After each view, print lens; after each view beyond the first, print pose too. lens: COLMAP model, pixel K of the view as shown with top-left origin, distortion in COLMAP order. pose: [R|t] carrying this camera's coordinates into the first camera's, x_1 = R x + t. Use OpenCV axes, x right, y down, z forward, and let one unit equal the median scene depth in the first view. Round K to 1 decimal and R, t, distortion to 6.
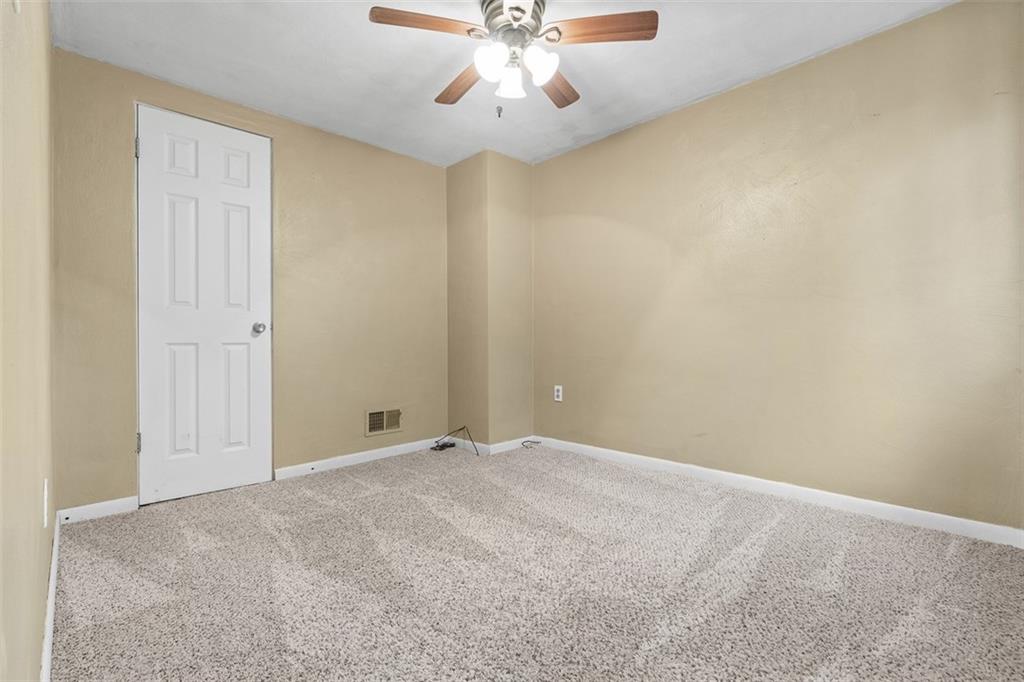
lens RADIAL K [[461.0, 0, 517.6], [0, 461.0, 337.5], [0, 0, 1]] dist [-0.000665, 0.000869]
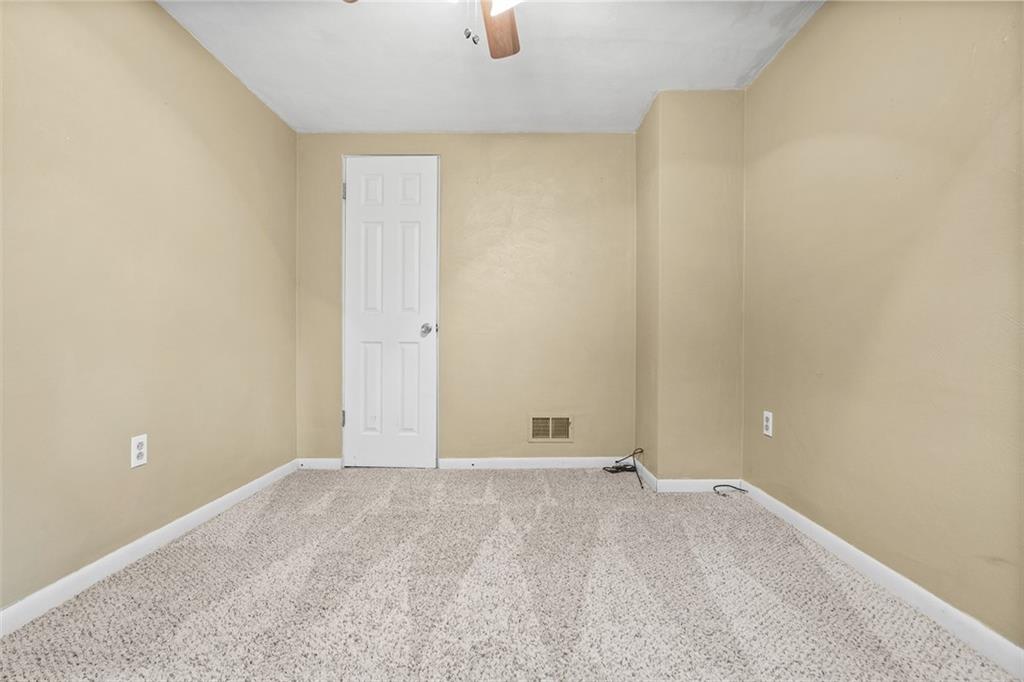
lens RADIAL K [[461.0, 0, 517.6], [0, 461.0, 337.5], [0, 0, 1]] dist [-0.000665, 0.000869]
pose [[0.712962, 0.001433, -0.701202, 0.376740], [-0.003399, 0.999993, -0.001413, 0.001653], [0.701195, 0.003391, 0.712962, 0.361519]]
